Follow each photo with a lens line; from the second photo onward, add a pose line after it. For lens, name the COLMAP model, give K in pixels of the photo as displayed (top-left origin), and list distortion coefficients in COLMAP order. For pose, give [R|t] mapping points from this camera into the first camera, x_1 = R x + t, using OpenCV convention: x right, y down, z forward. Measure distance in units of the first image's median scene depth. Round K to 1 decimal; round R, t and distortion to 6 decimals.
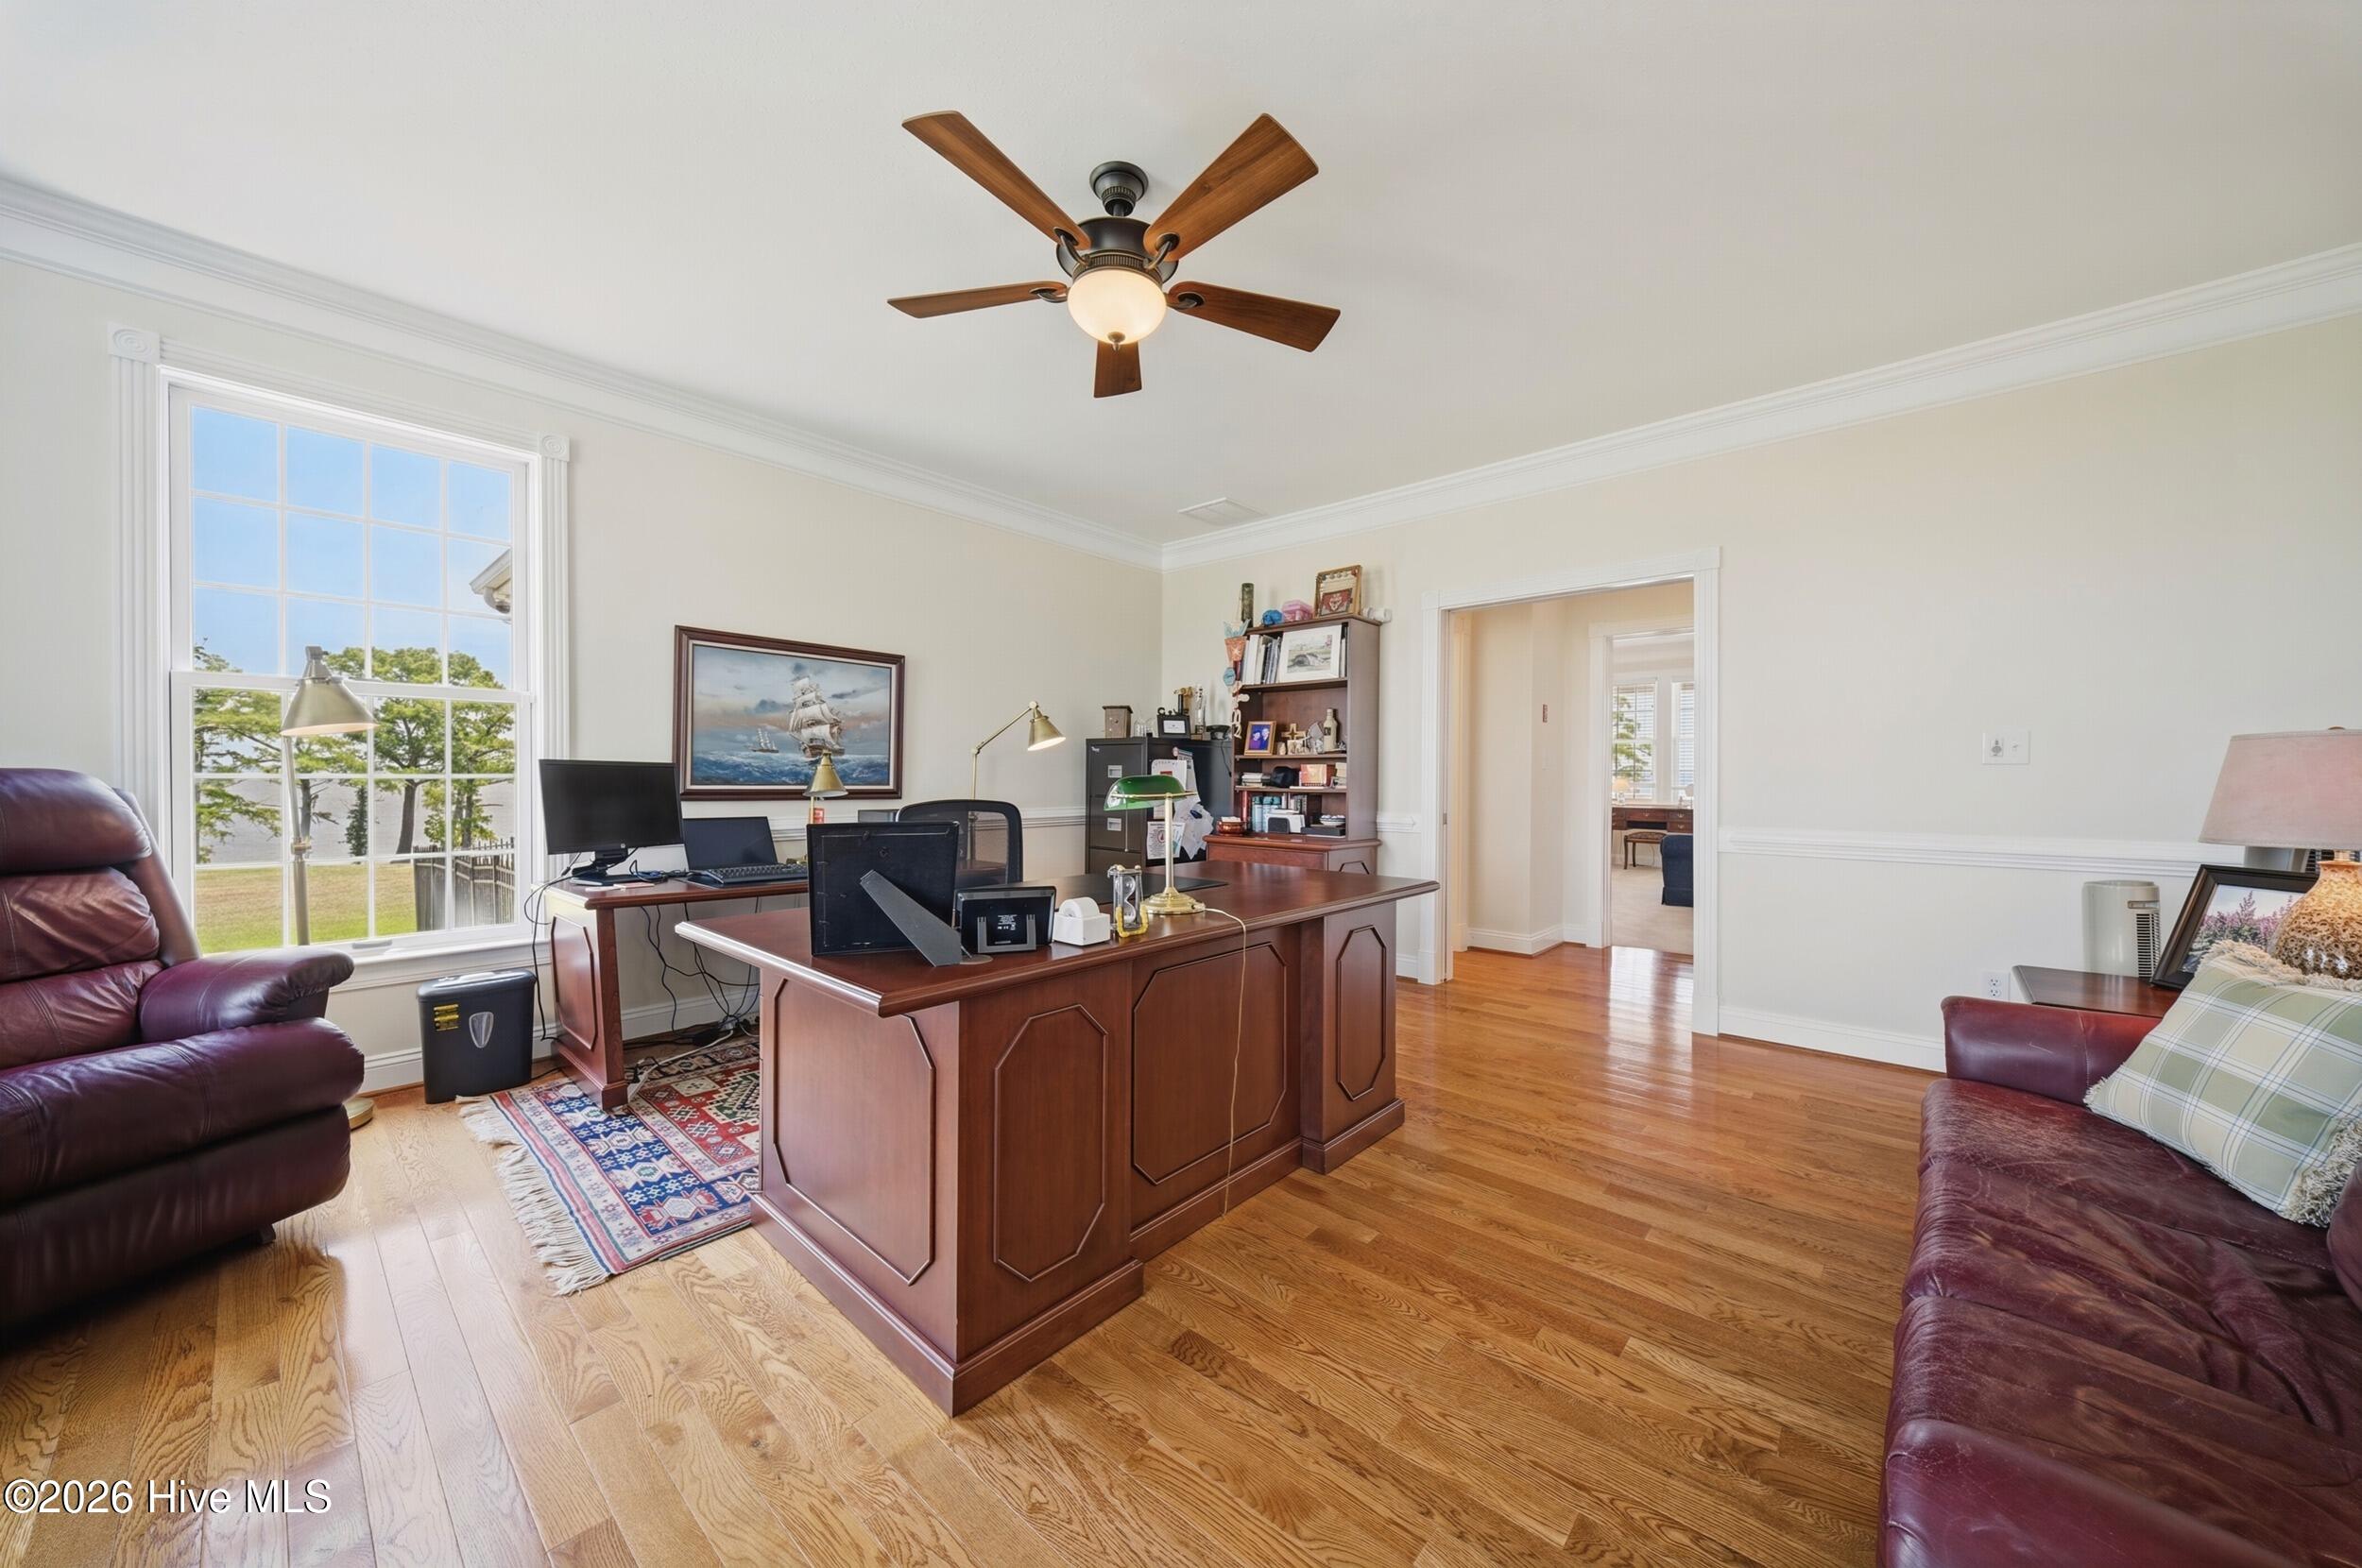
lens RADIAL K [[827.4, 0, 1181.4], [0, 827.4, 785.2], [0, 0, 1]] dist [0.003176, -0.002347]
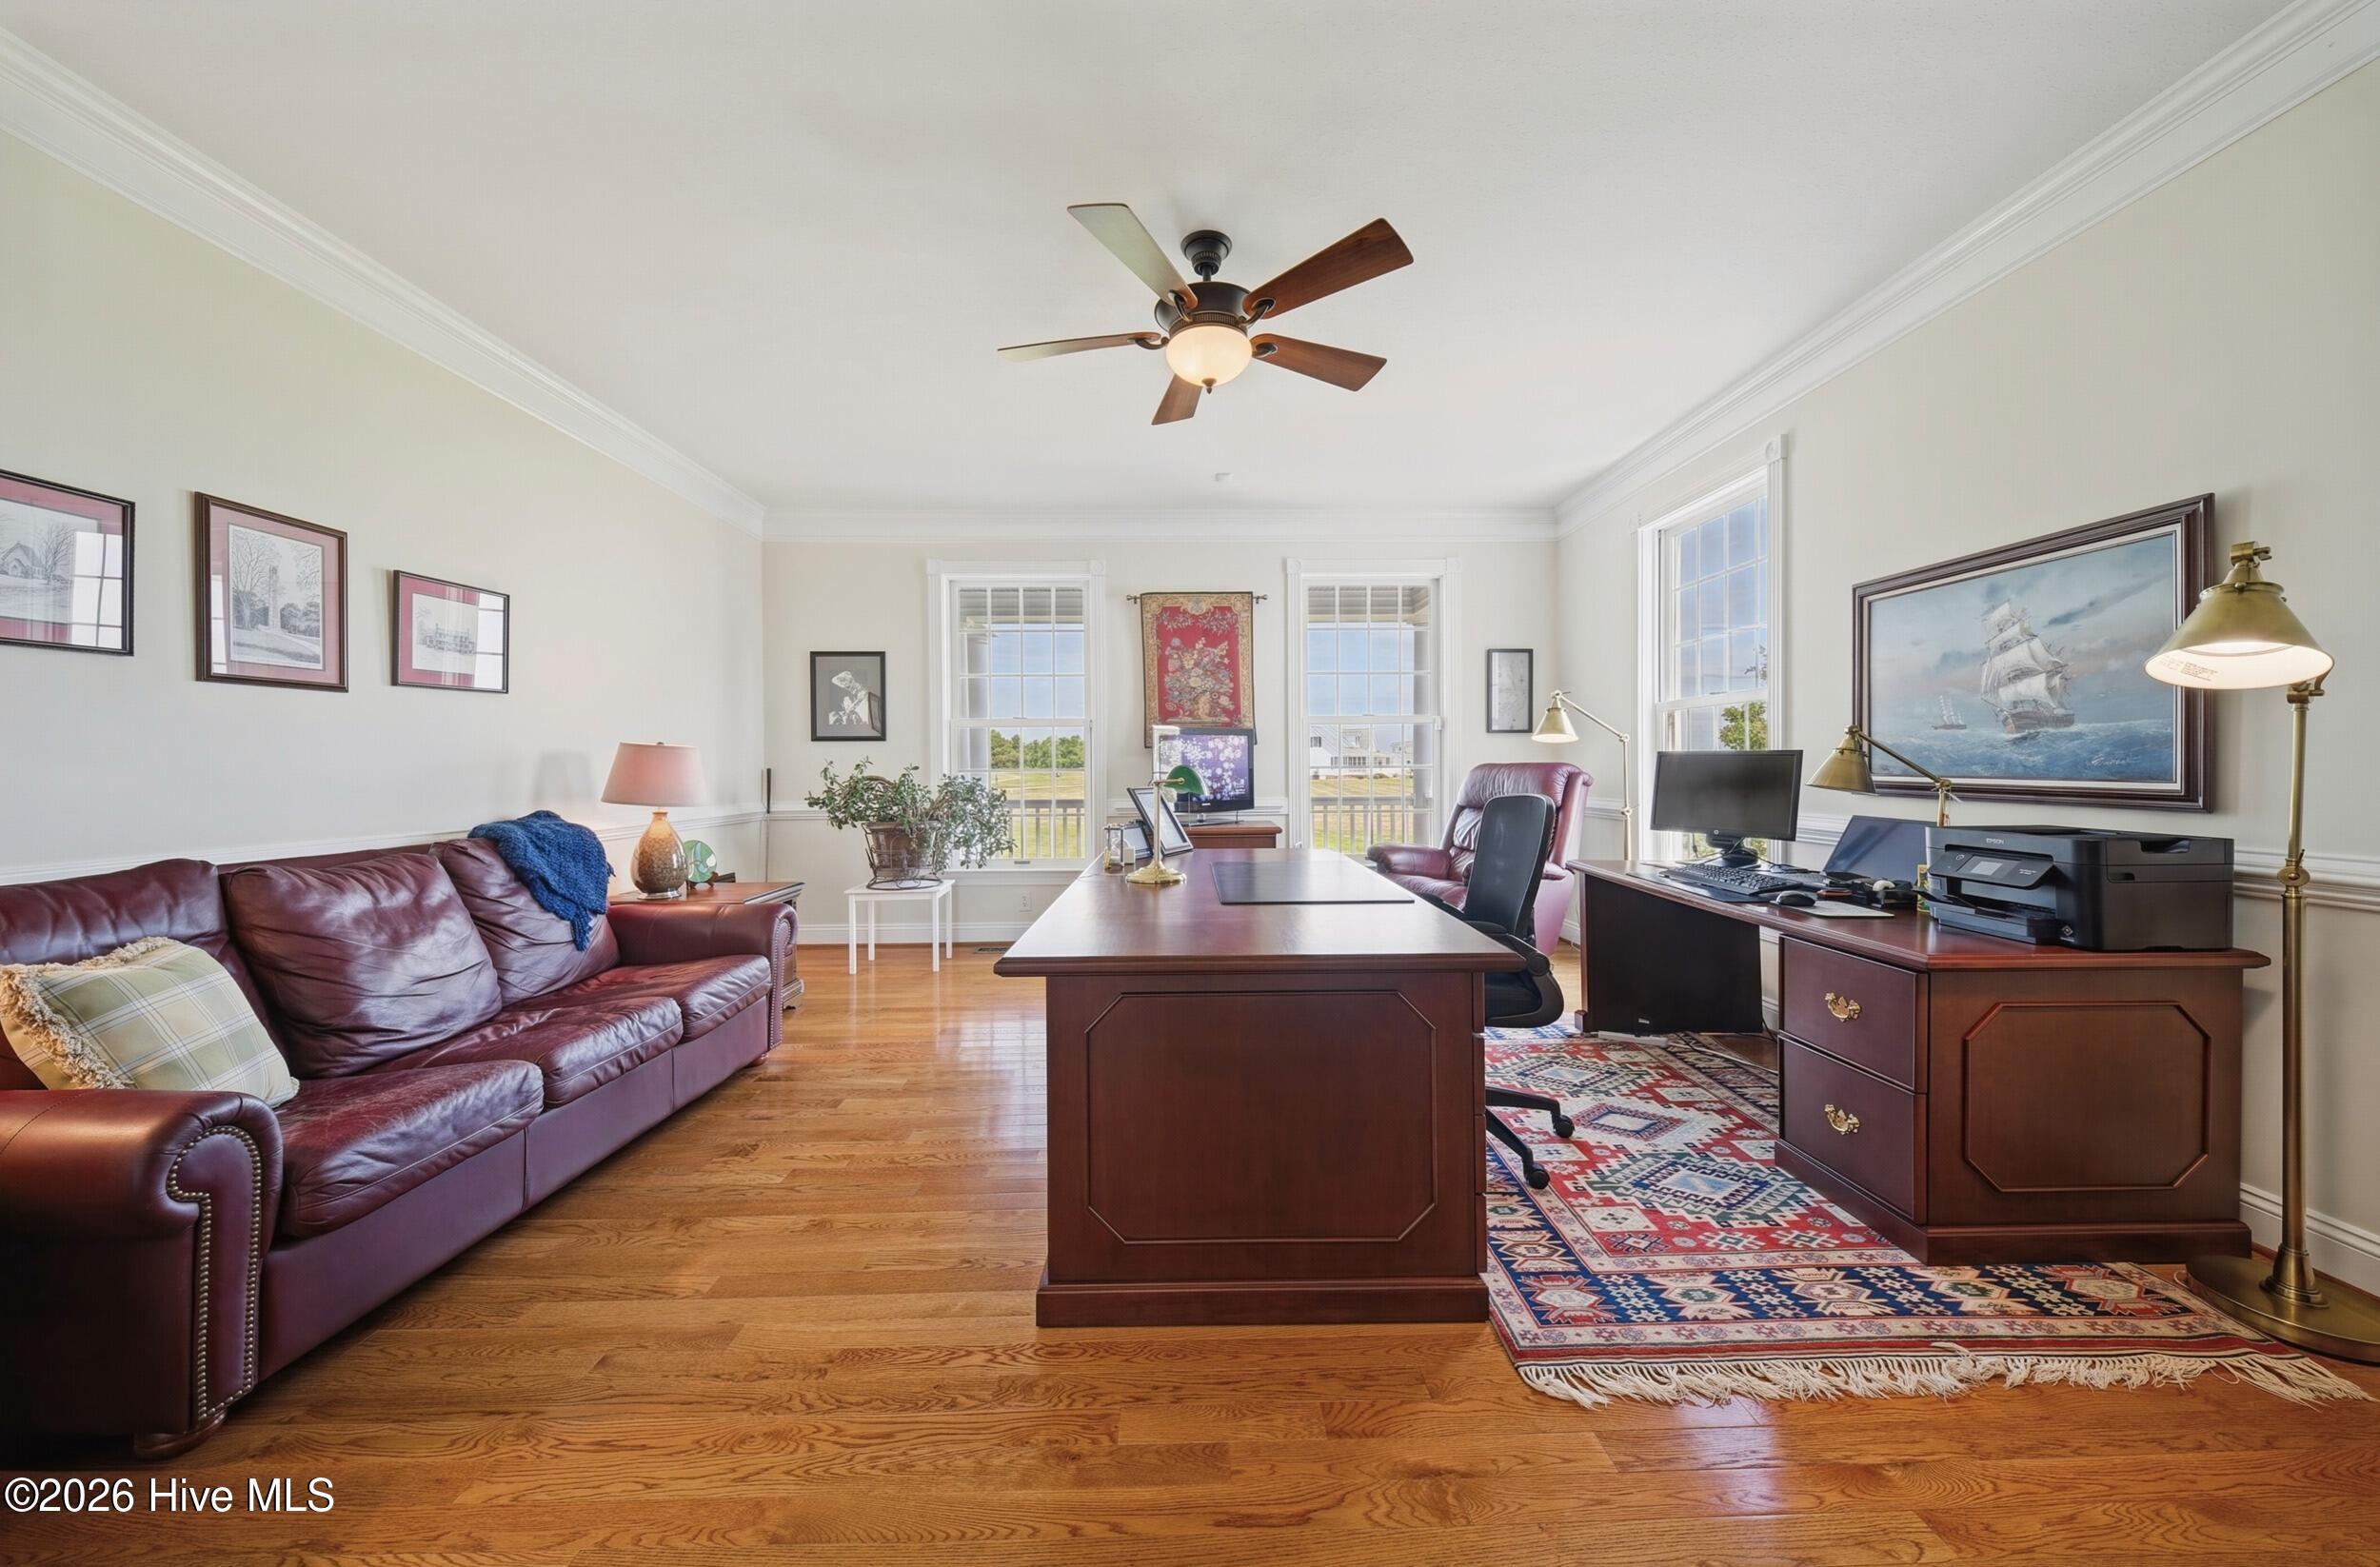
lens RADIAL K [[833.8, 0, 1192.0], [0, 833.8, 771.6], [0, 0, 1]] dist [0.003176, -0.002347]
pose [[-0.734982, 0.008724, -0.678030, 0.419352], [-0.000445, 0.999911, 0.013348, -0.013298], [0.678086, 0.010112, -0.734913, 1.067440]]
